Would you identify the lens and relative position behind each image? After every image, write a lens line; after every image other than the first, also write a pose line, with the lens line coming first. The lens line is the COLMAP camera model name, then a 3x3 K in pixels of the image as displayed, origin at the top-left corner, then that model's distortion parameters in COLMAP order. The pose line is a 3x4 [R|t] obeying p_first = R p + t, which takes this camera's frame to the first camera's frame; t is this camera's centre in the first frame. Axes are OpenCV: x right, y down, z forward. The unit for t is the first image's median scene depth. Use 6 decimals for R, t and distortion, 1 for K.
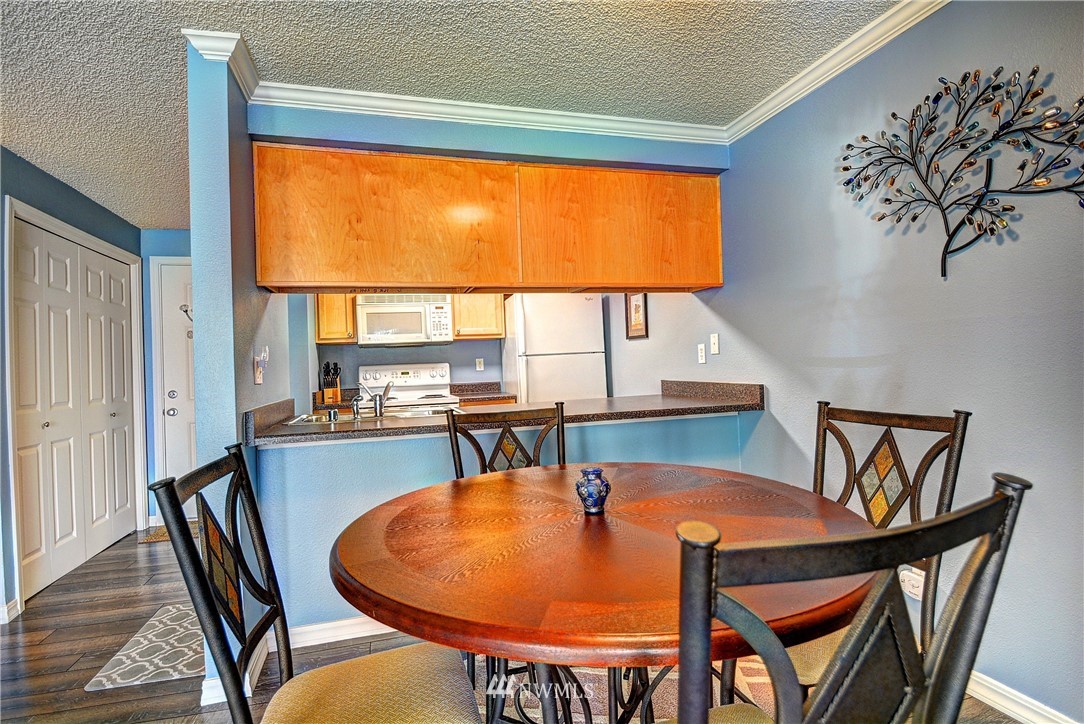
lens RADIAL K [[530.5, 0, 544.1], [0, 530.5, 360.1], [0, 0, 1]] dist [-0.009090, -0.009619]
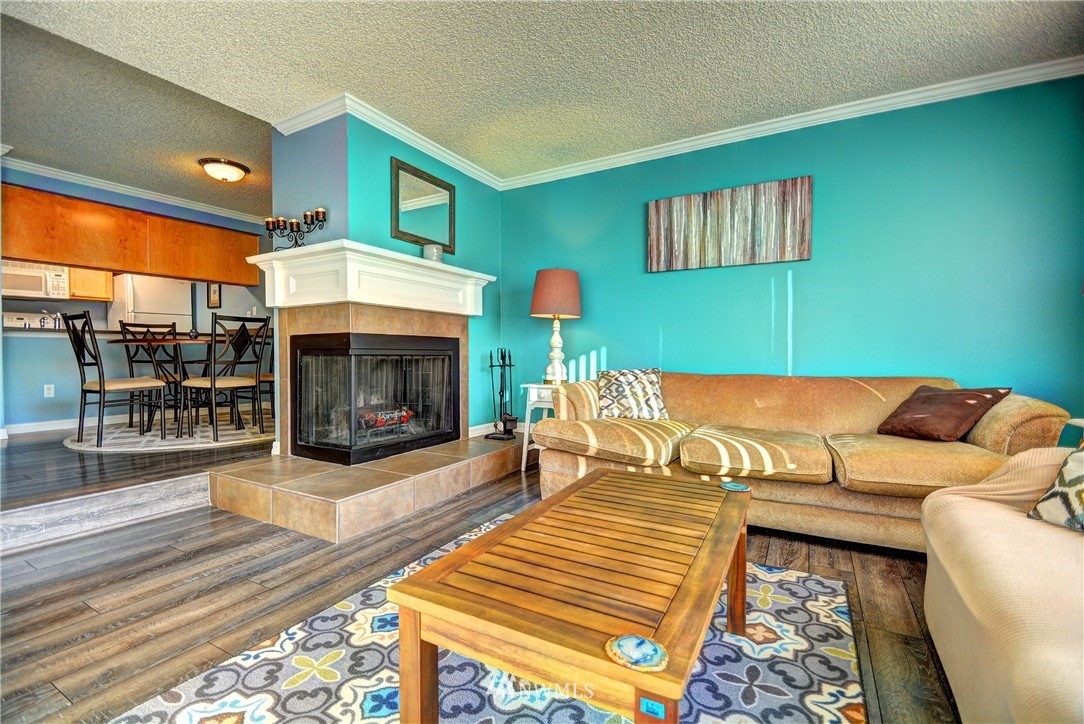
lens RADIAL K [[480.7, 0, 534.3], [0, 480.7, 361.6], [0, 0, 1]] dist [0.000222, -0.006207]
pose [[0.732938, 0.027842, 0.679725, -0.202958], [-0.031841, 0.999471, -0.006605, 0.176979], [-0.679550, -0.016802, 0.733437, -1.444299]]
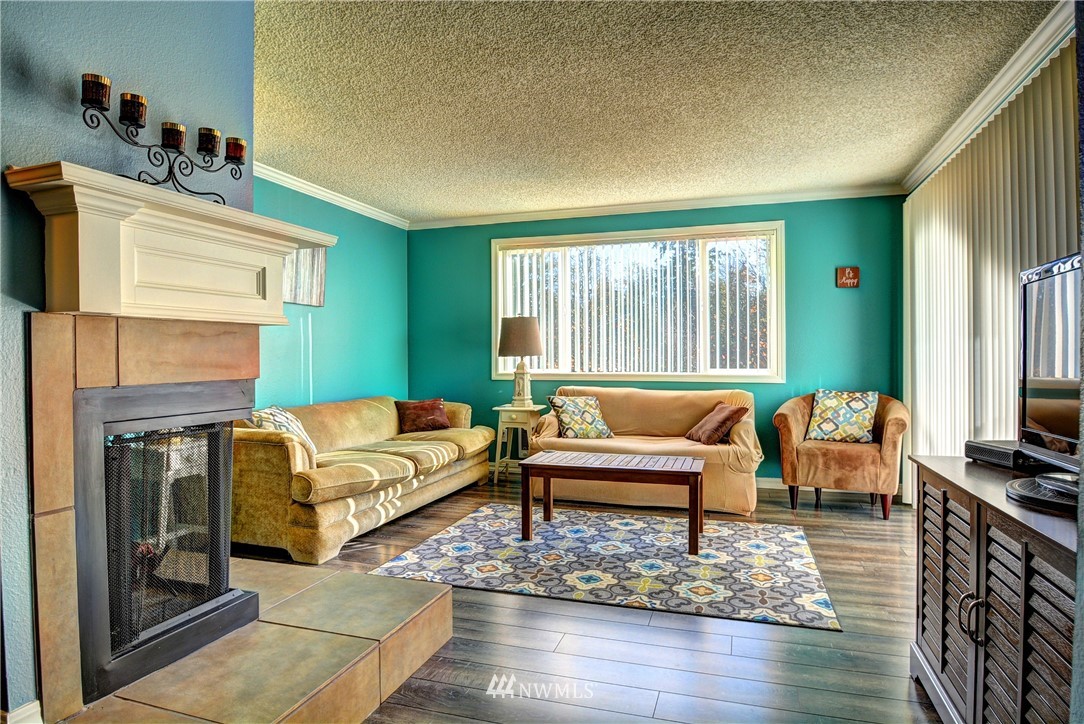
lens RADIAL K [[626.6, 0, 549.7], [0, 626.6, 360.9], [0, 0, 1]] dist [-0.024557, -0.000885]
pose [[-0.821336, 0.041673, 0.568920, -0.519029], [0.036436, 0.999124, -0.020584, 0.125146], [-0.569279, 0.003823, -0.822135, 0.043169]]
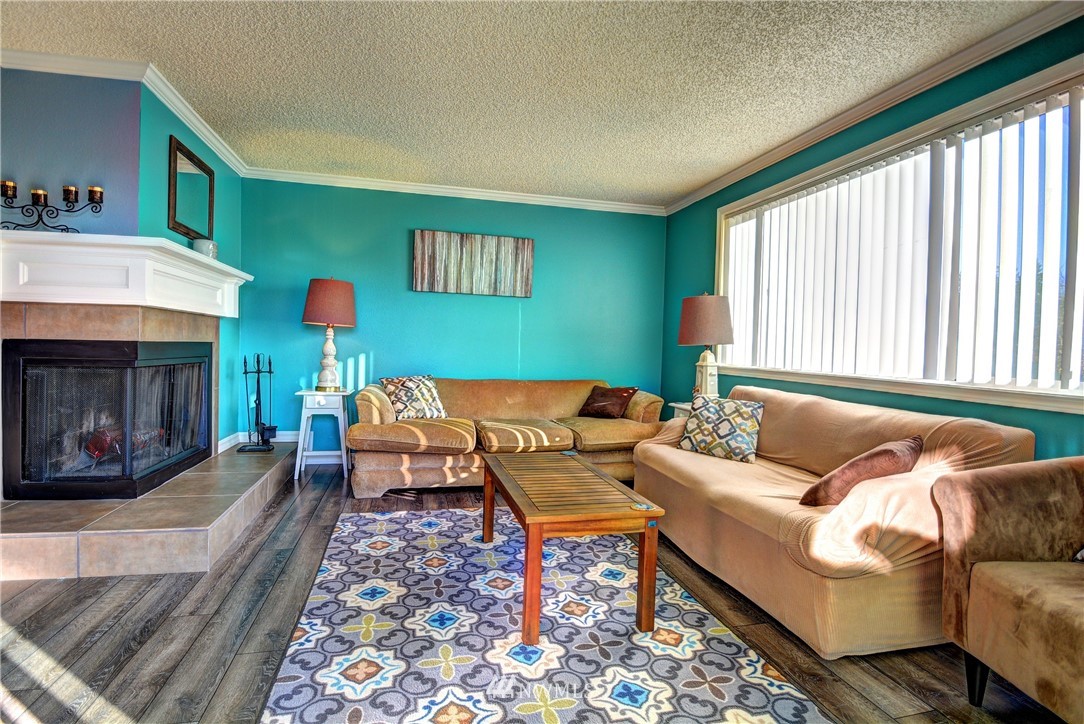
lens RADIAL K [[530.5, 0, 539.9], [0, 530.5, 357.9], [0, 0, 1]] dist [-0.009090, -0.009619]
pose [[0.056022, 0.017635, 0.998274, -0.723398], [-0.036196, 0.999223, -0.015621, 0.138035], [-0.997773, -0.035258, 0.056617, -1.192372]]
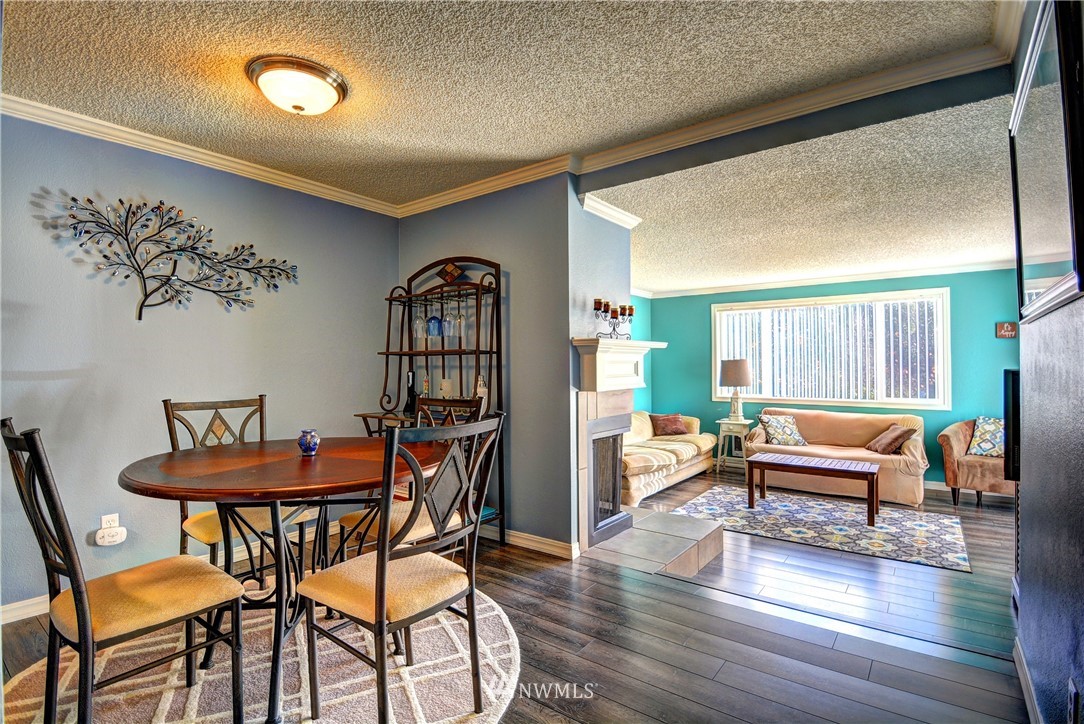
lens RADIAL K [[530.5, 0, 535.2], [0, 530.5, 359.0], [0, 0, 1]] dist [-0.009090, -0.009619]
pose [[-0.579287, 0.055344, 0.813243, -0.774296], [0.025028, 0.998430, -0.050120, 0.040637], [-0.814739, -0.008680, -0.579762, 0.634809]]
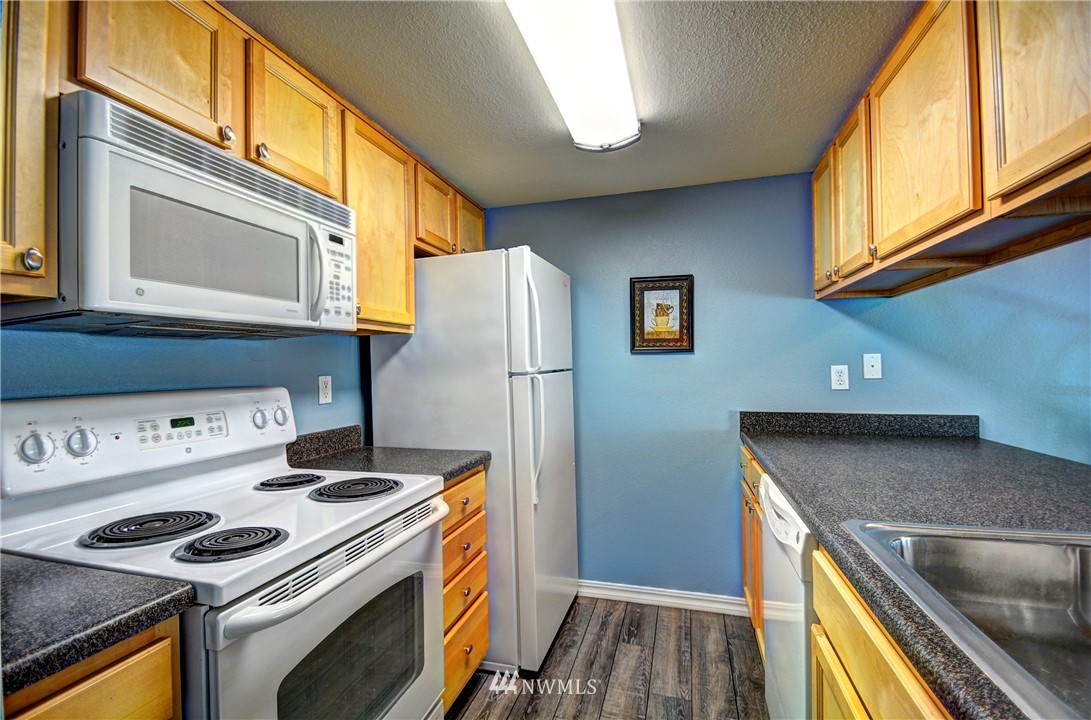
lens RADIAL K [[485.4, 0, 546.9], [0, 485.4, 361.0], [0, 0, 1]] dist [-0.001708, -0.000951]
pose [[0.548504, 0.038731, 0.835251, -0.653314], [-0.013233, 0.999204, -0.037643, -0.004980], [-0.836043, 0.009594, 0.548580, 1.145575]]
